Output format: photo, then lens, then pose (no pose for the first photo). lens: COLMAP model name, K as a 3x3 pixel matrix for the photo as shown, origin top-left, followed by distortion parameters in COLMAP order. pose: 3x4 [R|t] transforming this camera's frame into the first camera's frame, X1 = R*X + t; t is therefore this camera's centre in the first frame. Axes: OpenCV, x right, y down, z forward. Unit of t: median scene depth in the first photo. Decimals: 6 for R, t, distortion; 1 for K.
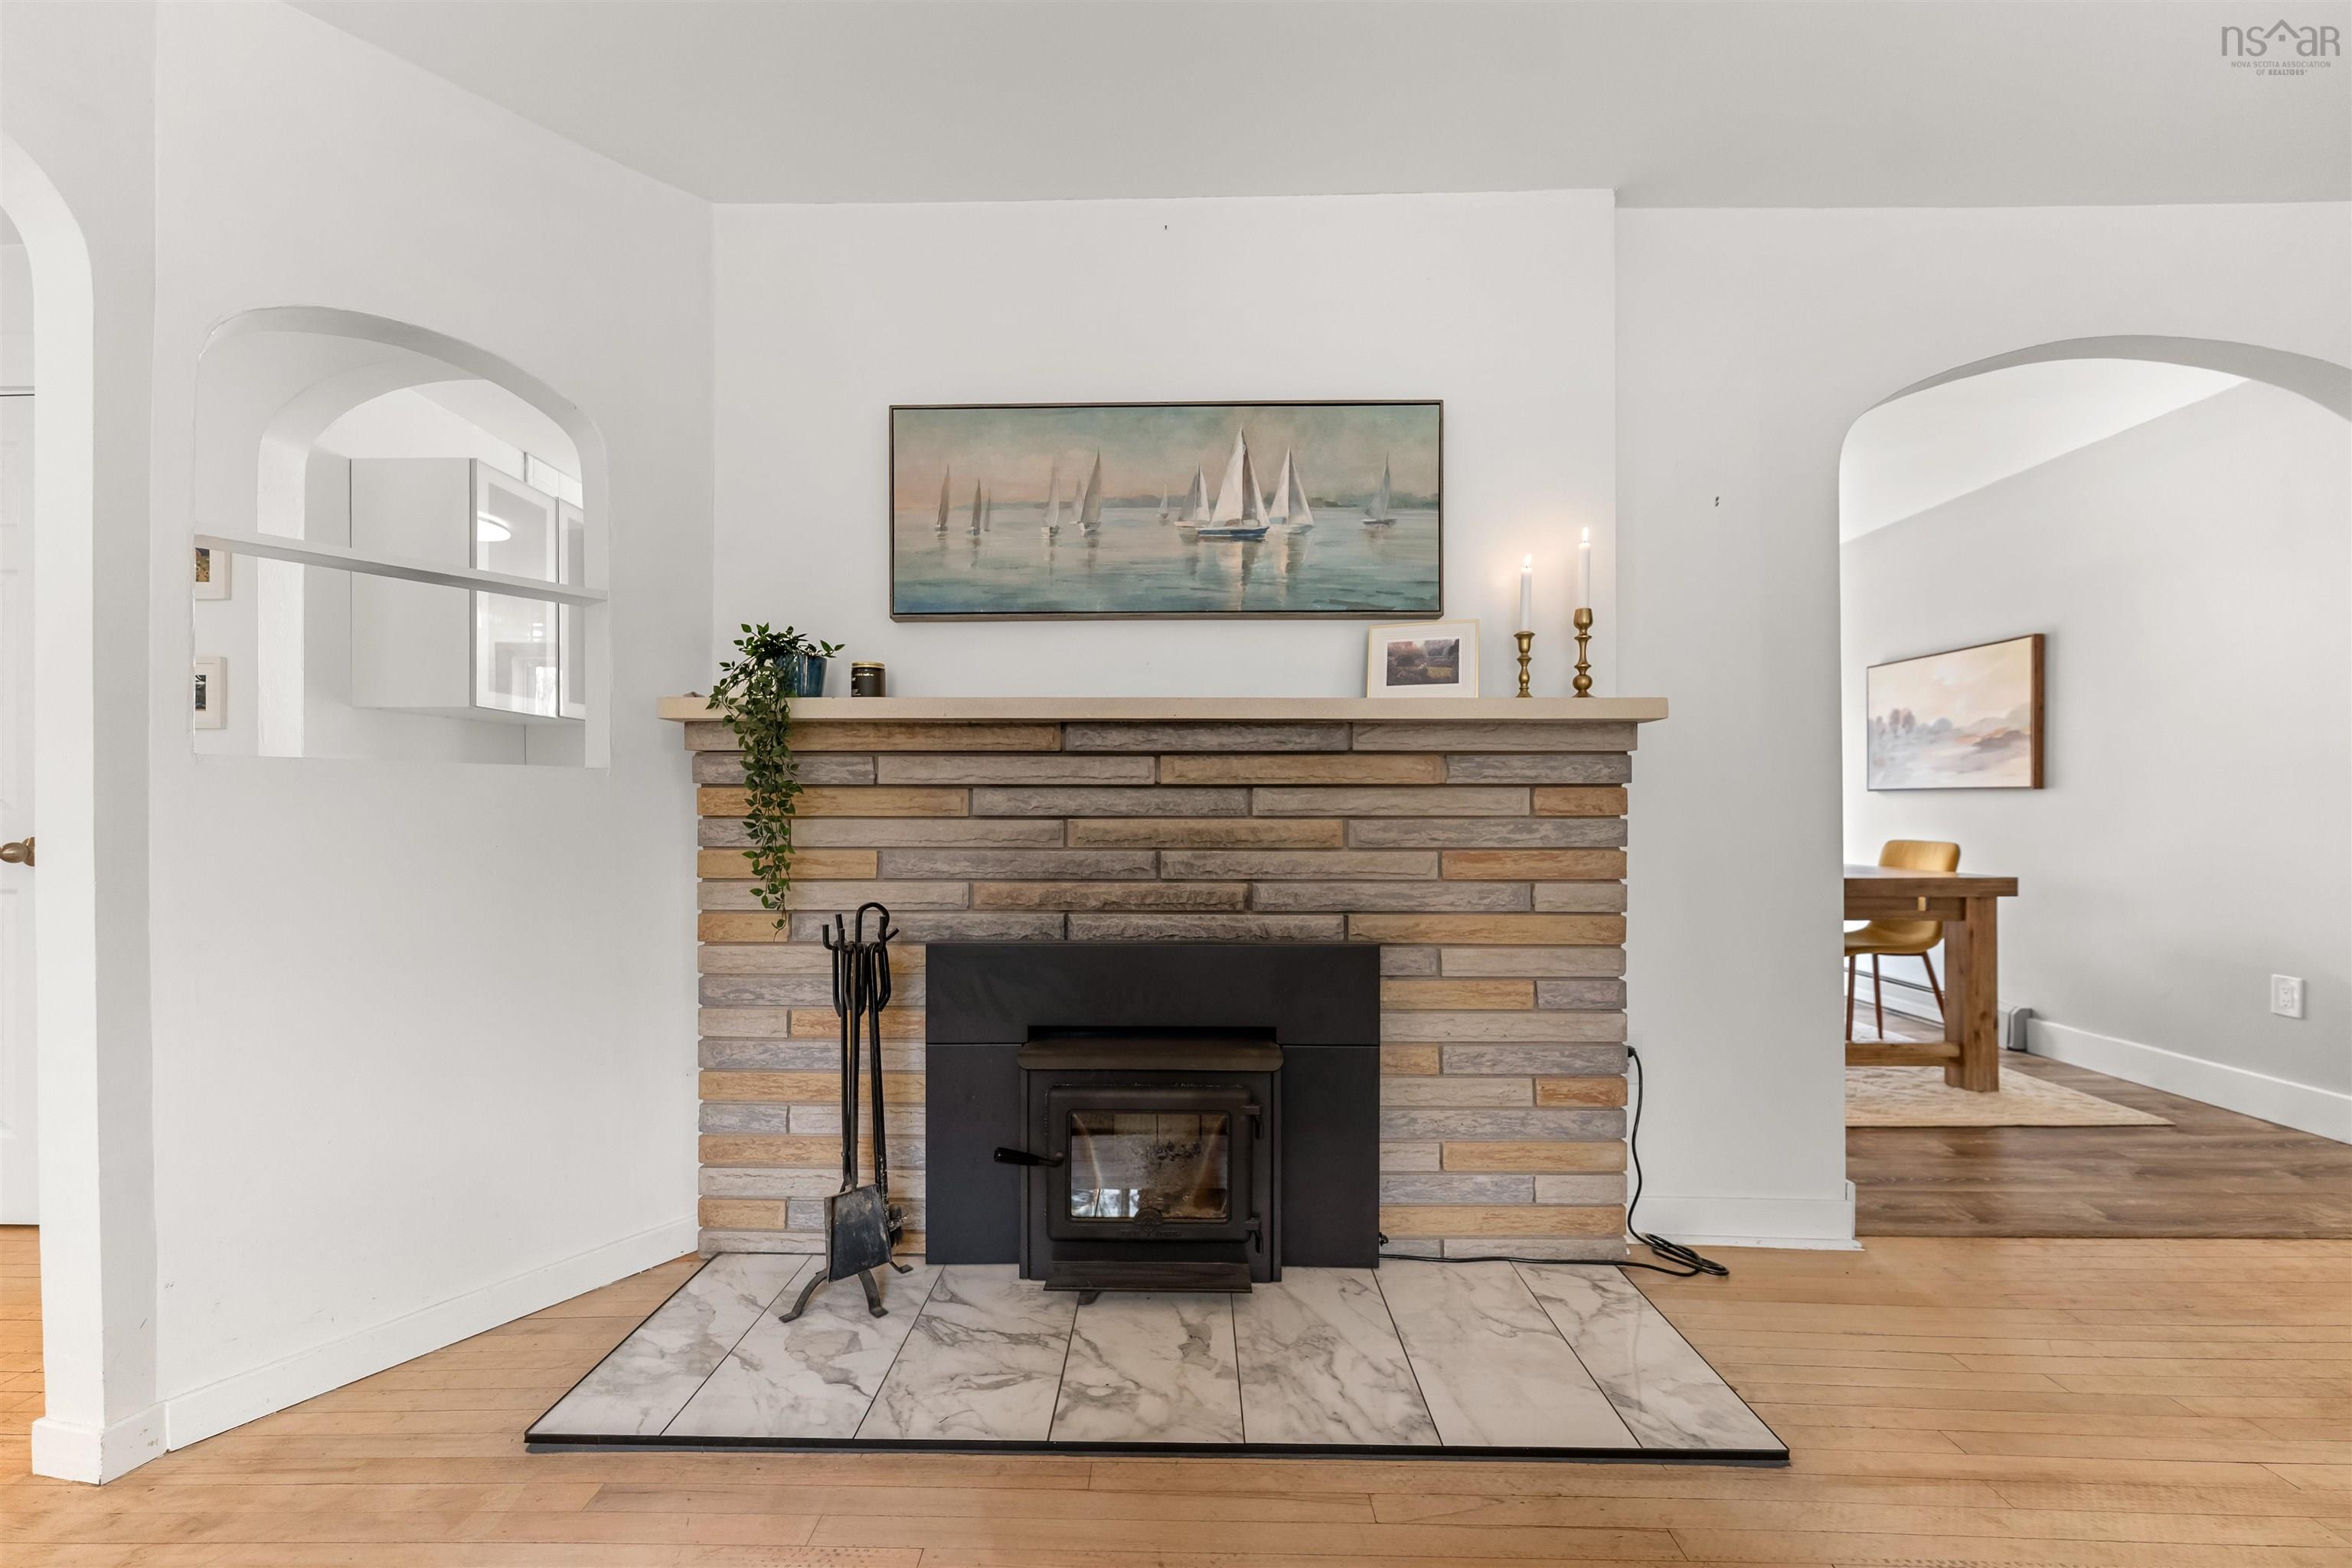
lens RADIAL K [[961.6, 0, 1172.2], [0, 961.6, 799.4], [0, 0, 1]] dist [-0.001674, -0.000203]
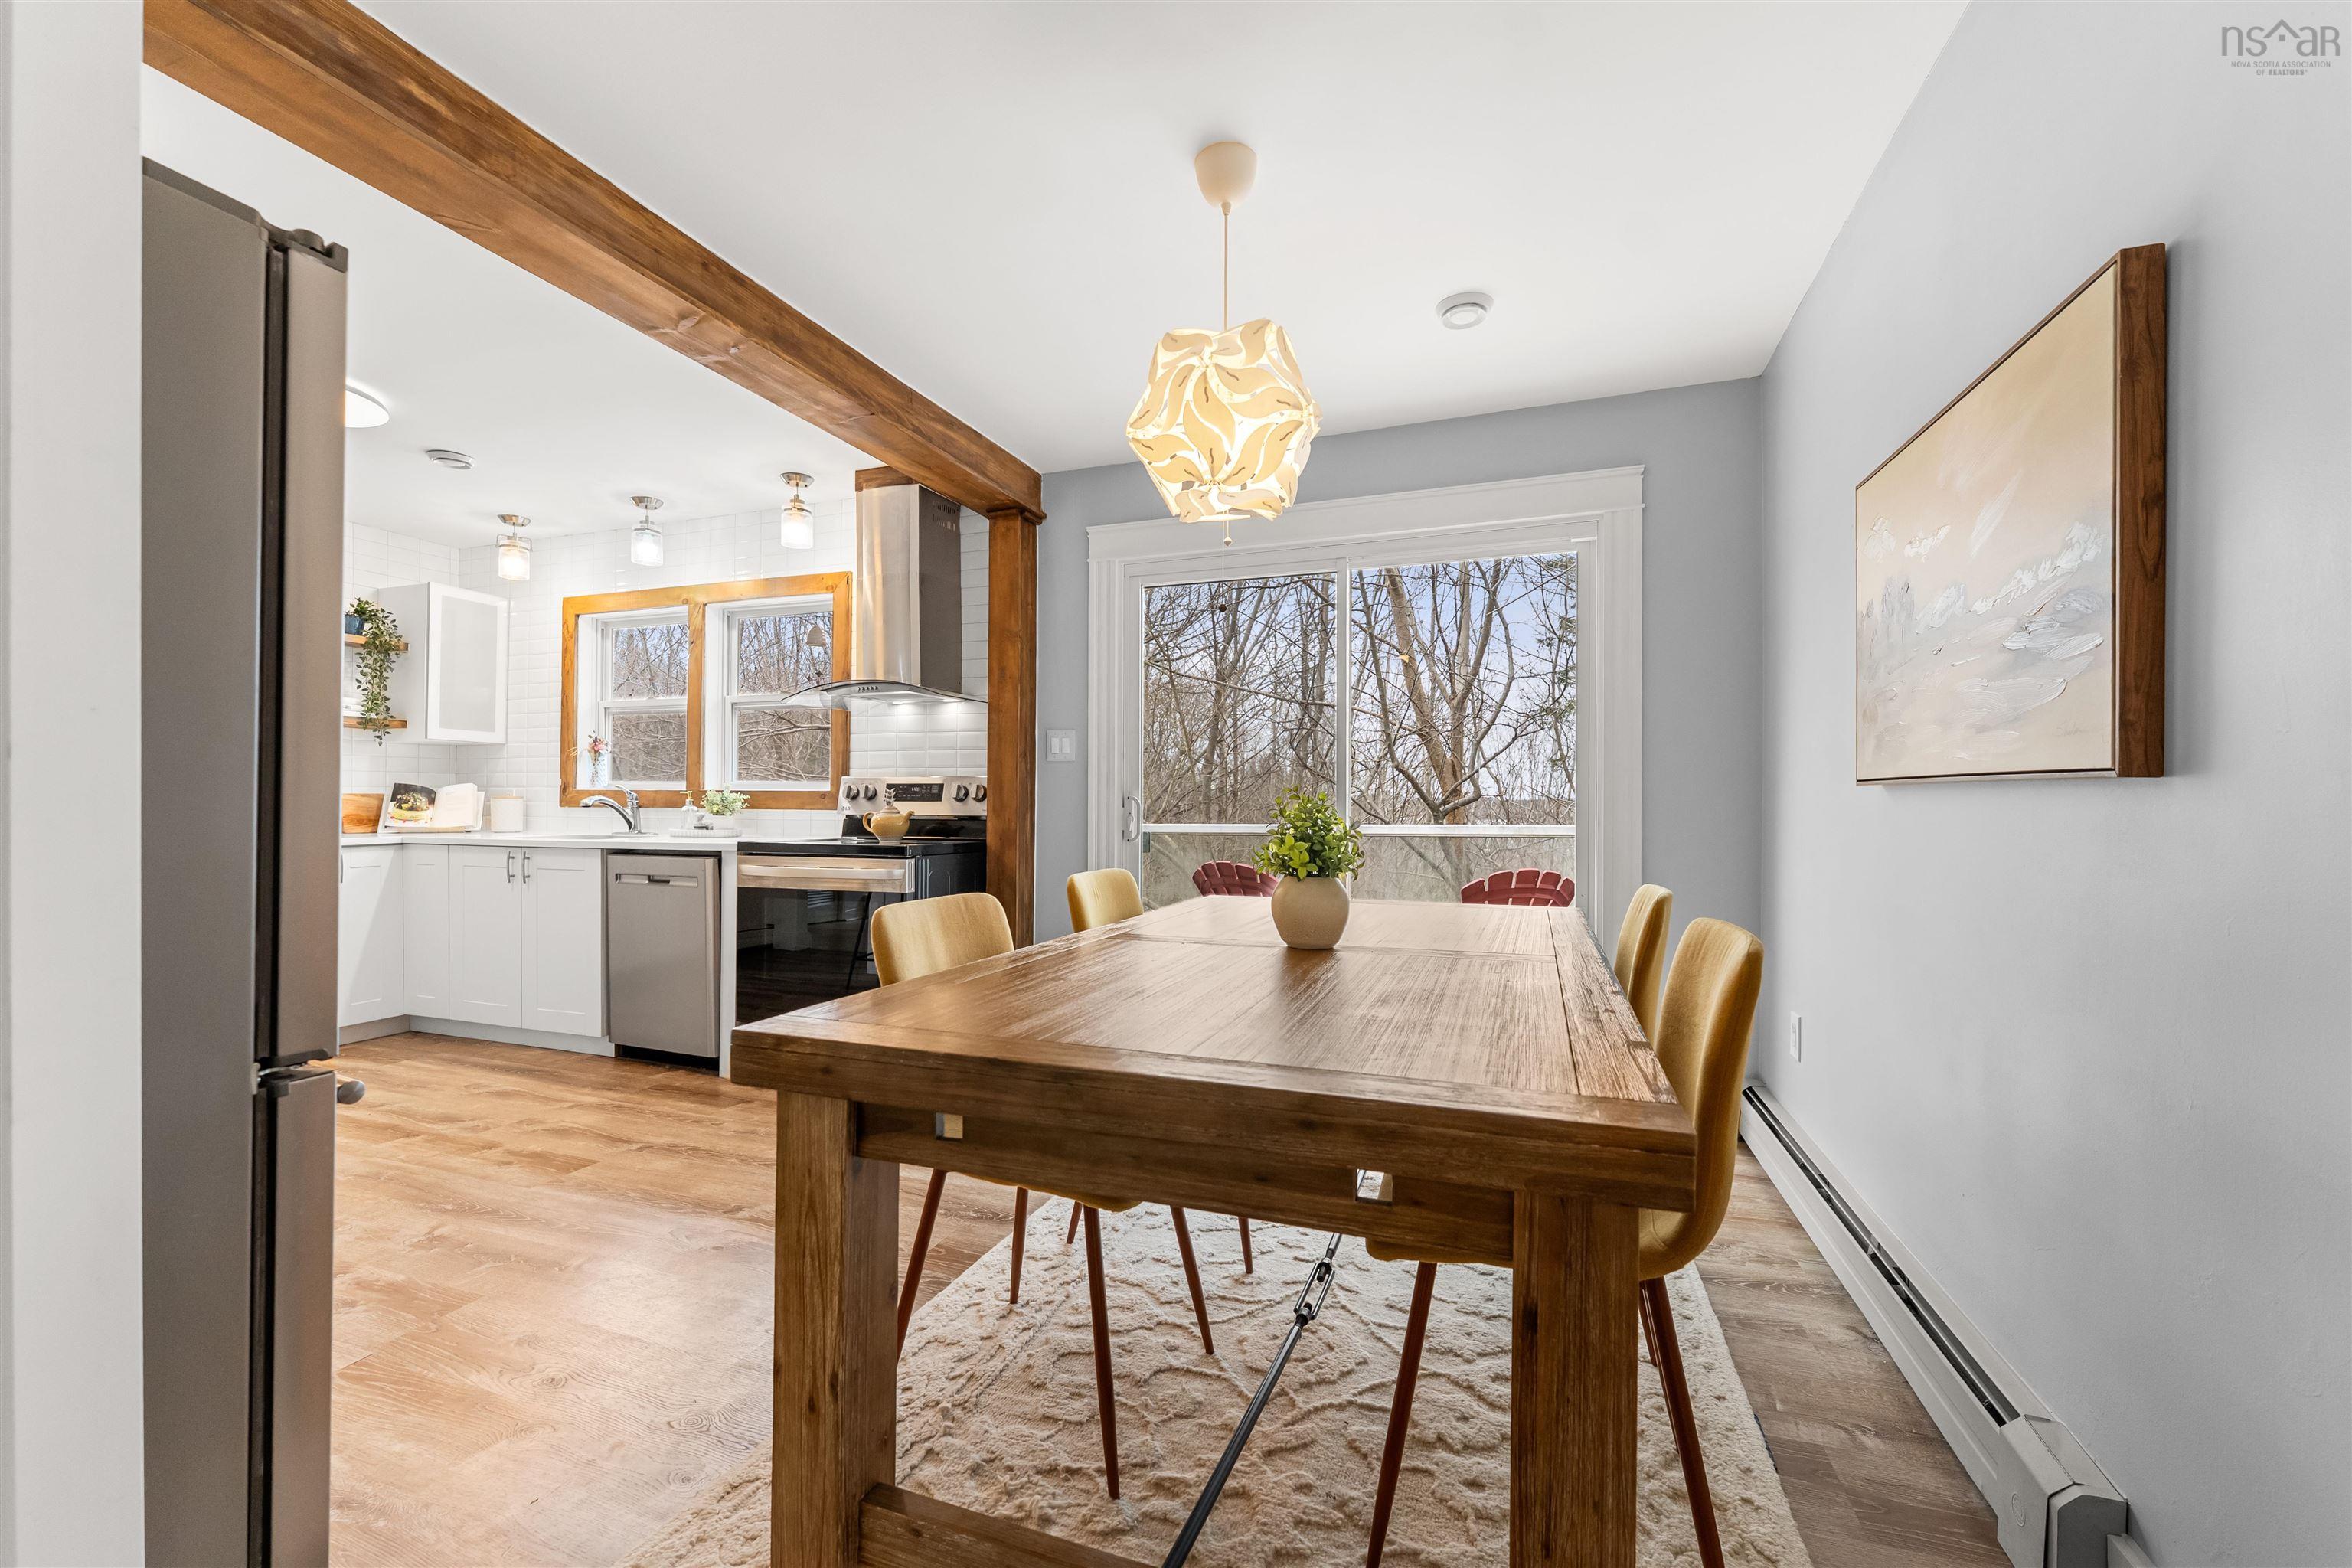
lens RADIAL K [[961.6, 0, 1172.2], [0, 961.6, 799.4], [0, 0, 1]] dist [-0.001674, -0.000203]
pose [[0.947535, 0.007743, -0.319557, 0.656745], [-0.005509, 0.999954, 0.007894, -0.006424], [0.319604, -0.005719, 0.947534, 0.575051]]
